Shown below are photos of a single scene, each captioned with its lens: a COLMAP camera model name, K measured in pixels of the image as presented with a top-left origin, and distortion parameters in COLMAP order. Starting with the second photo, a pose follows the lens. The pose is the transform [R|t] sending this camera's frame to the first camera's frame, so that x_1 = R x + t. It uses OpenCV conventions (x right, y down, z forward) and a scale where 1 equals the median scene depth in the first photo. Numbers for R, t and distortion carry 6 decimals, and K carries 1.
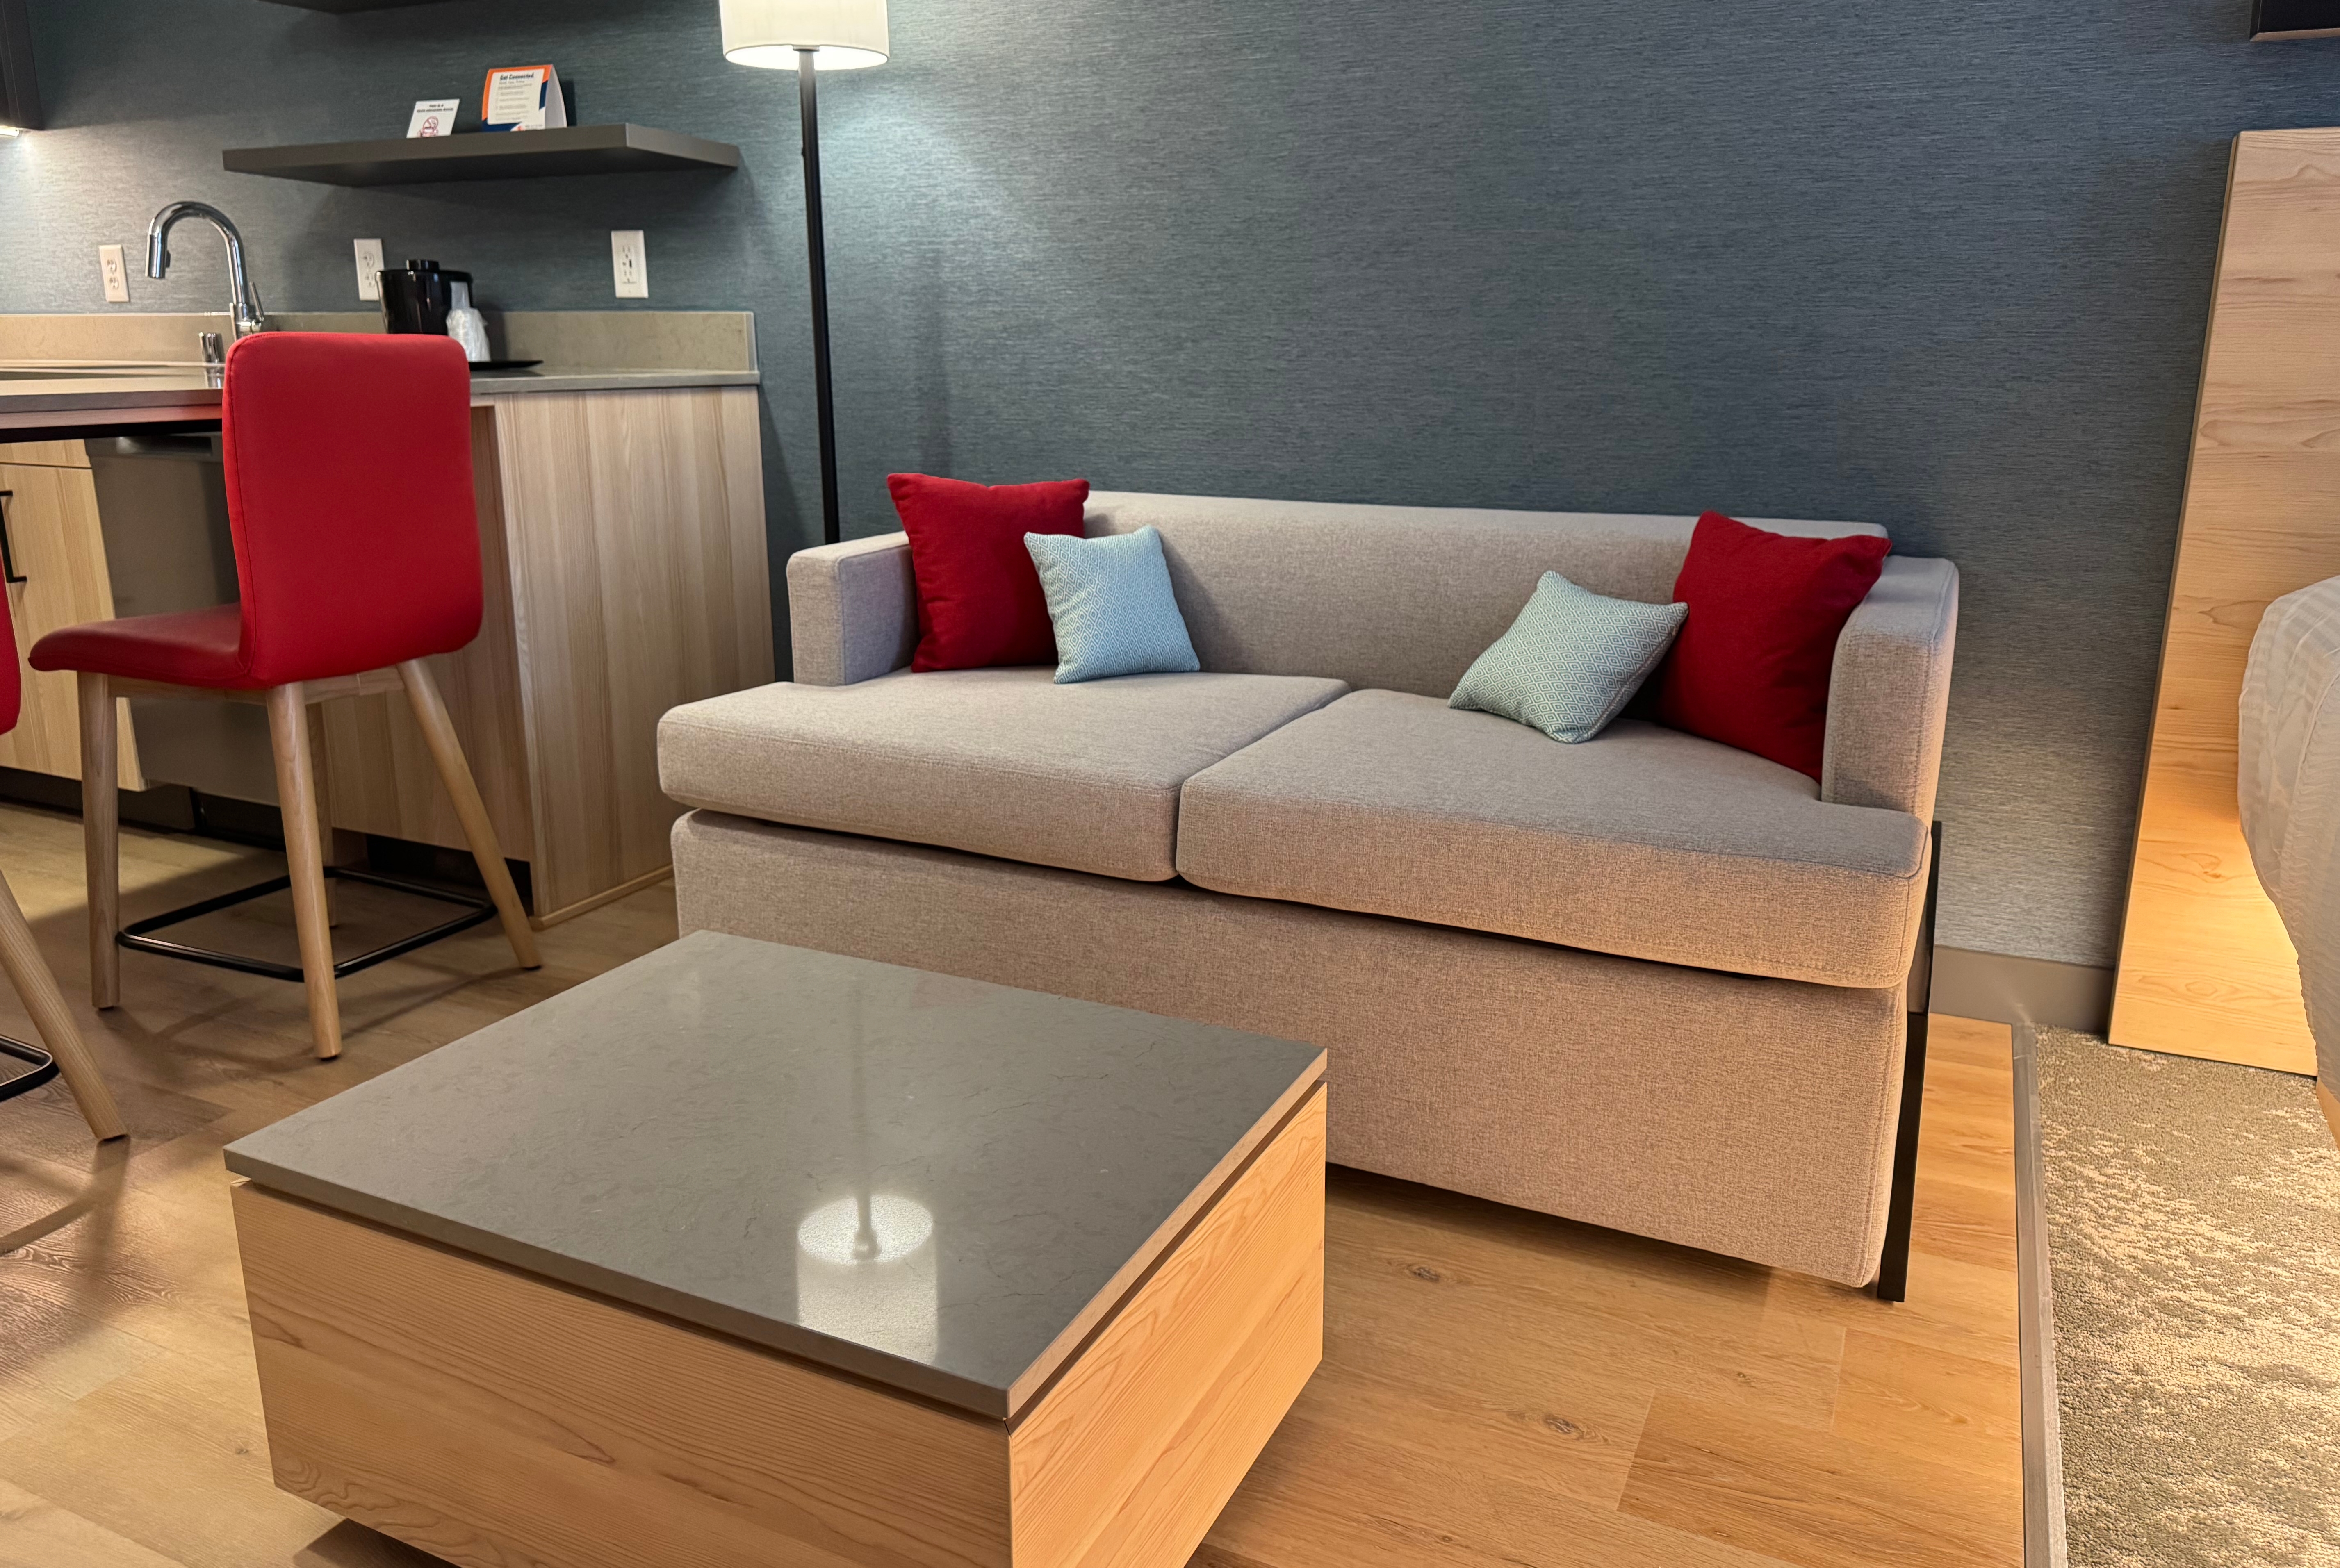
lens RADIAL K [[1679.6, 0, 1164.6], [0, 1679.6, 772.8], [0, 0, 1]] dist [0.019959, 0.003066]
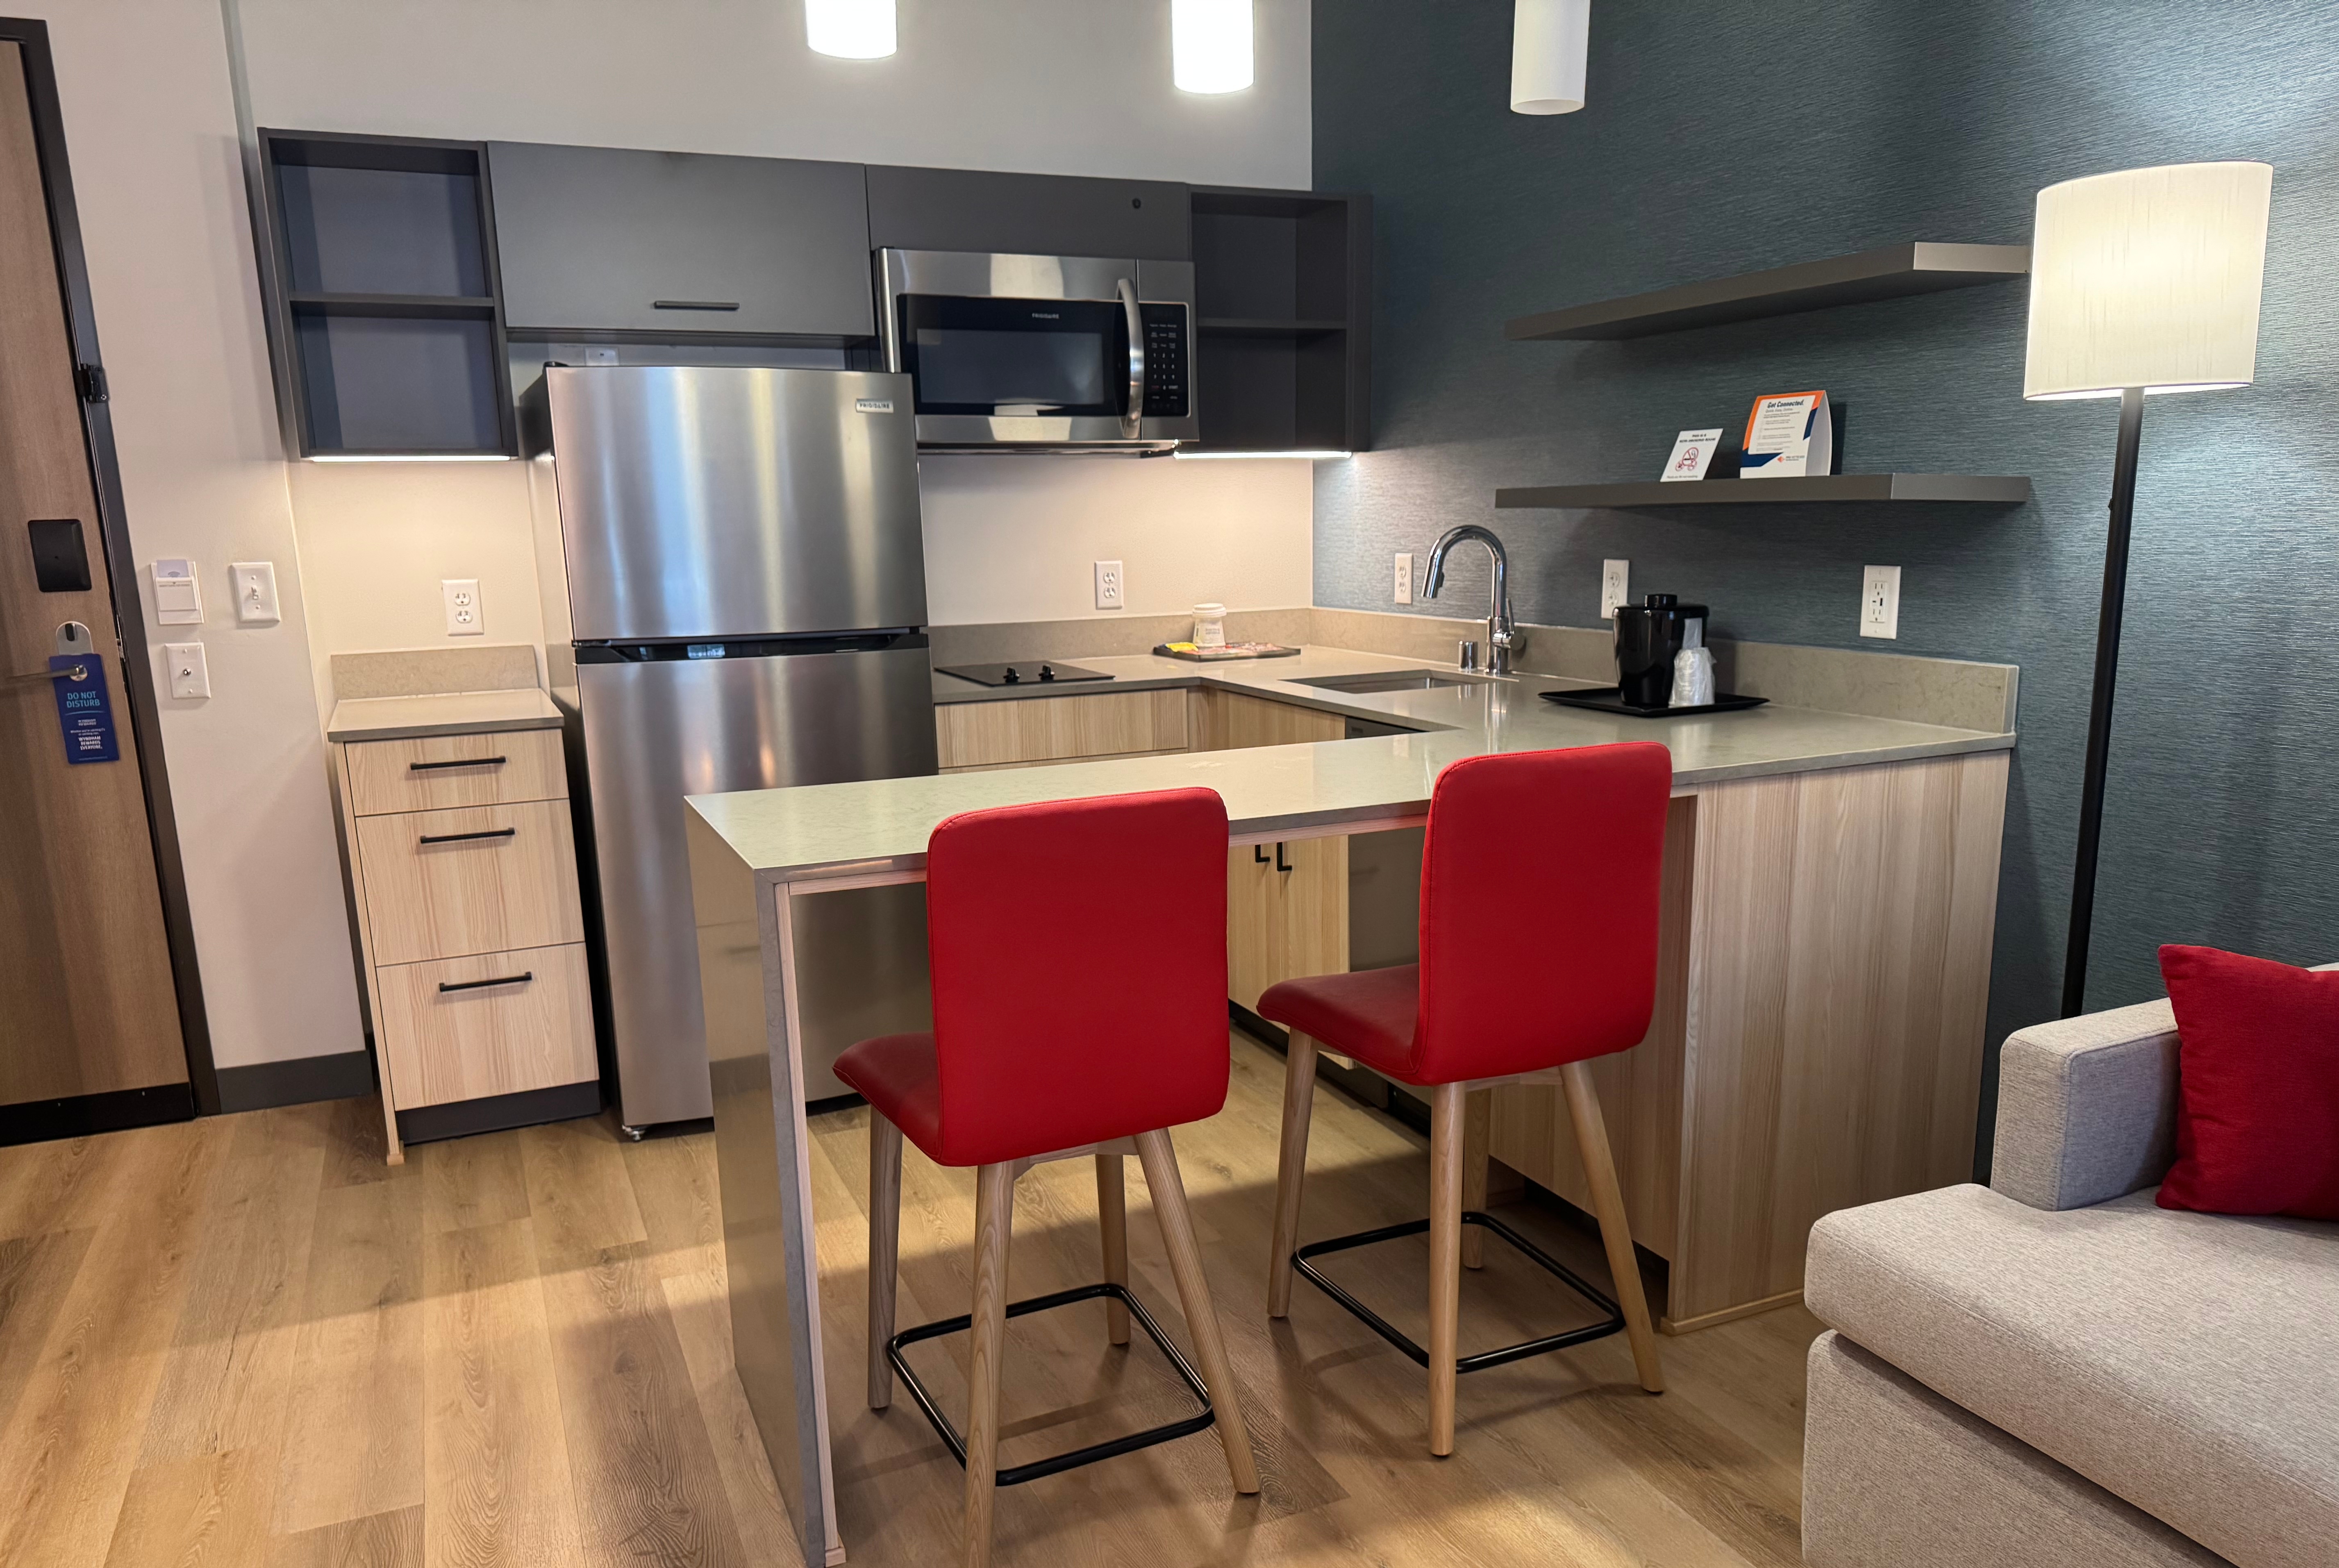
lens RADIAL K [[1679.1, 0, 1245.2], [0, 1679.1, 860.0], [0, 0, 1]] dist [0.019959, 0.003066]
pose [[0.782661, 0.129989, -0.608724, -0.022776], [-0.132468, 0.990332, 0.041161, -0.170473], [0.608189, 0.048421, 0.792314, 0.109120]]
